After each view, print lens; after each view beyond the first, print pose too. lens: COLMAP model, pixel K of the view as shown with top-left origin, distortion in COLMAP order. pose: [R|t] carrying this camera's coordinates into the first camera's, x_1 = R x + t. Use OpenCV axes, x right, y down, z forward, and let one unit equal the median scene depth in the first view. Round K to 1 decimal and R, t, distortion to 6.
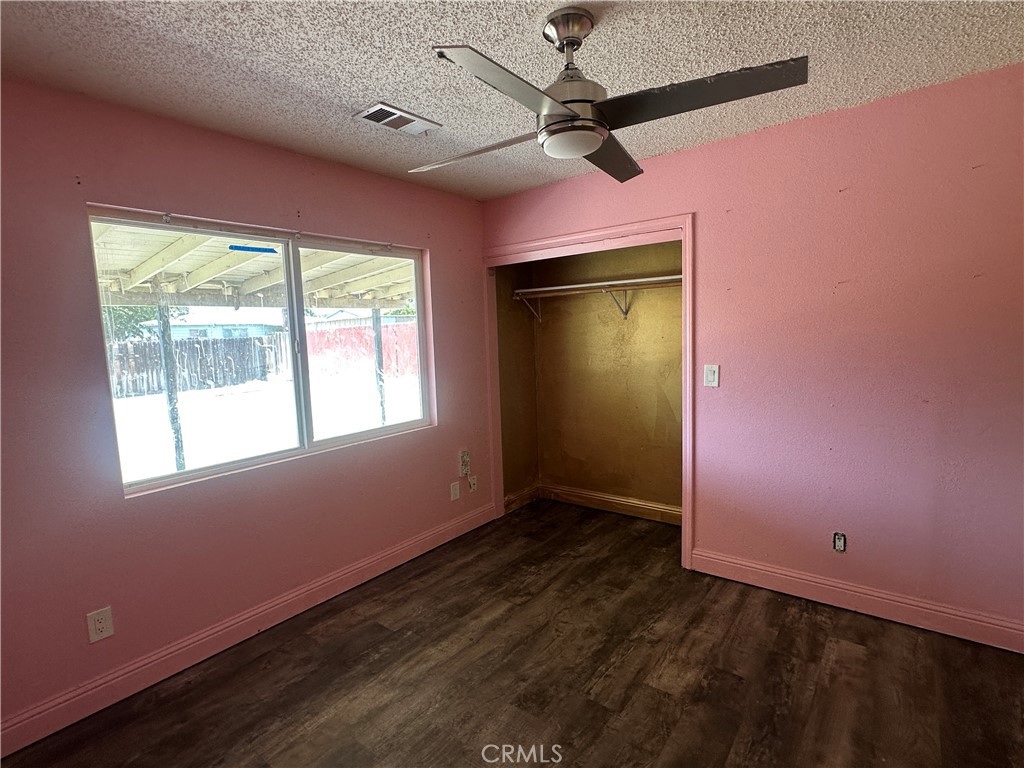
lens RADIAL K [[504.9, 0, 515.9], [0, 504.9, 387.7], [0, 0, 1]] dist [0.006199, -0.000222]
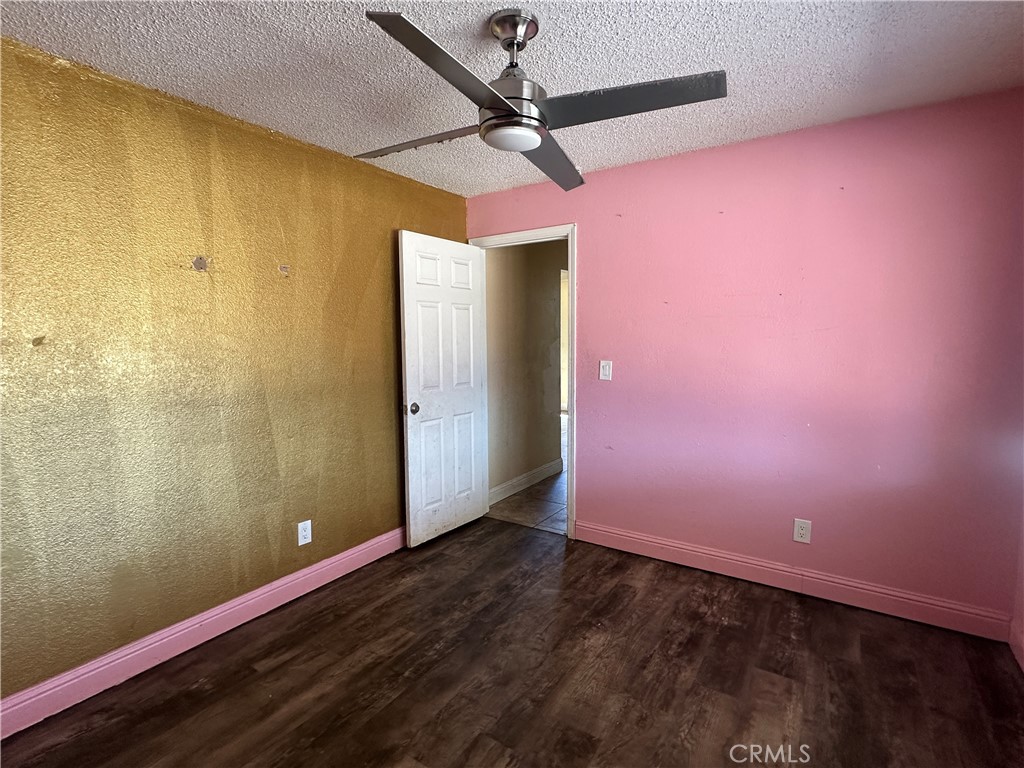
lens RADIAL K [[504.9, 0, 519.1], [0, 504.9, 379.9], [0, 0, 1]] dist [0.006199, -0.000222]
pose [[-0.996011, 0.054776, -0.070435, 0.164941], [0.037623, 0.973602, 0.225132, -0.200188], [0.080908, 0.221584, -0.971779, 1.772391]]
